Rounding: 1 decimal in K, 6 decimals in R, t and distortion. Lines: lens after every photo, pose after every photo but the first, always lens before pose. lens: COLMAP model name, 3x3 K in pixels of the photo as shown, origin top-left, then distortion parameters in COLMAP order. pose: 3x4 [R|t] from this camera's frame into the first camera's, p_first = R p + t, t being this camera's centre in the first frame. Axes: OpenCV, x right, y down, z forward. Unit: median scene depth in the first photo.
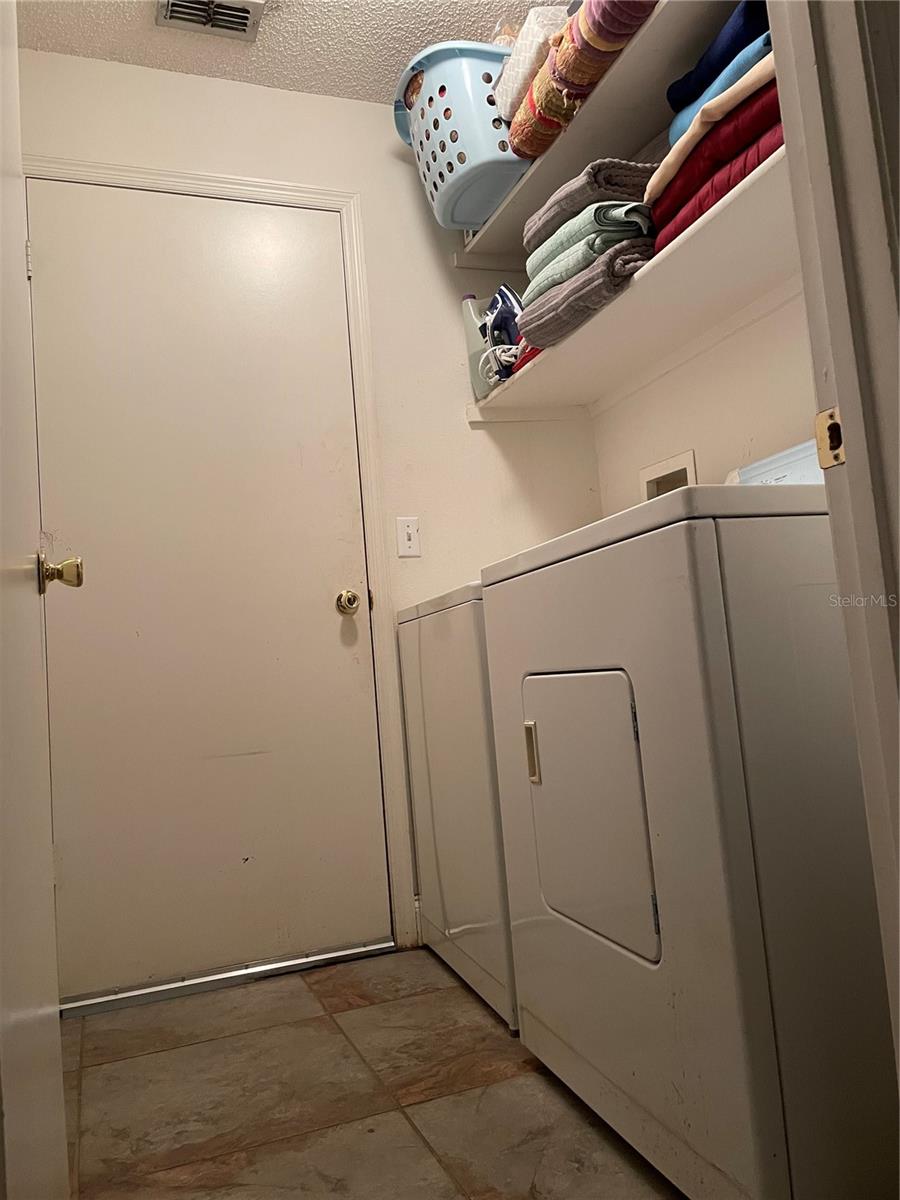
lens RADIAL K [[909.4, 0, 456.1], [0, 909.4, 588.9], [0, 0, 1]] dist [0.082068, -0.106356]
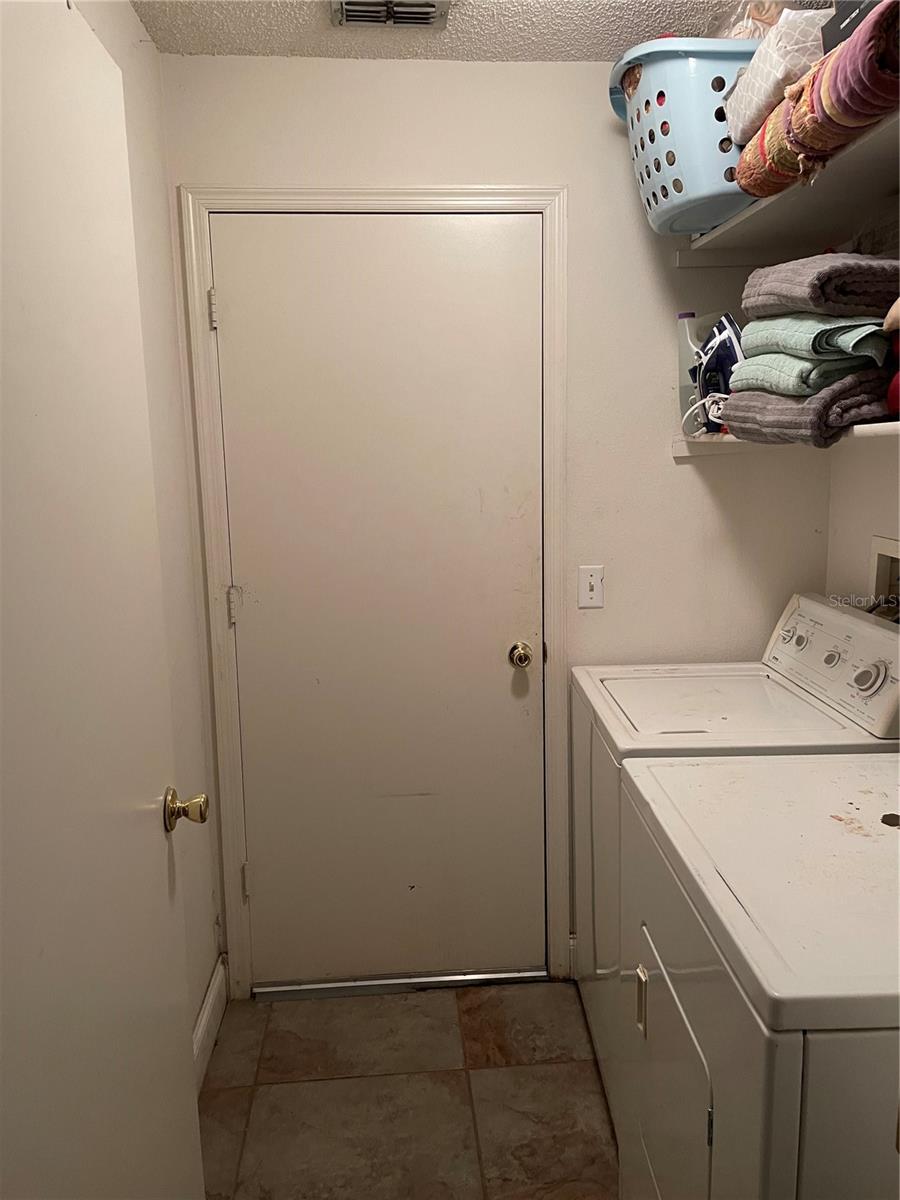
lens RADIAL K [[909.4, 0, 458.4], [0, 909.4, 596.3], [0, 0, 1]] dist [0.082068, -0.106356]
pose [[0.958095, 0.105239, -0.266417, 0.078204], [-0.033523, 0.964869, 0.260583, -0.334184], [0.284481, -0.240732, 0.927965, 0.102391]]
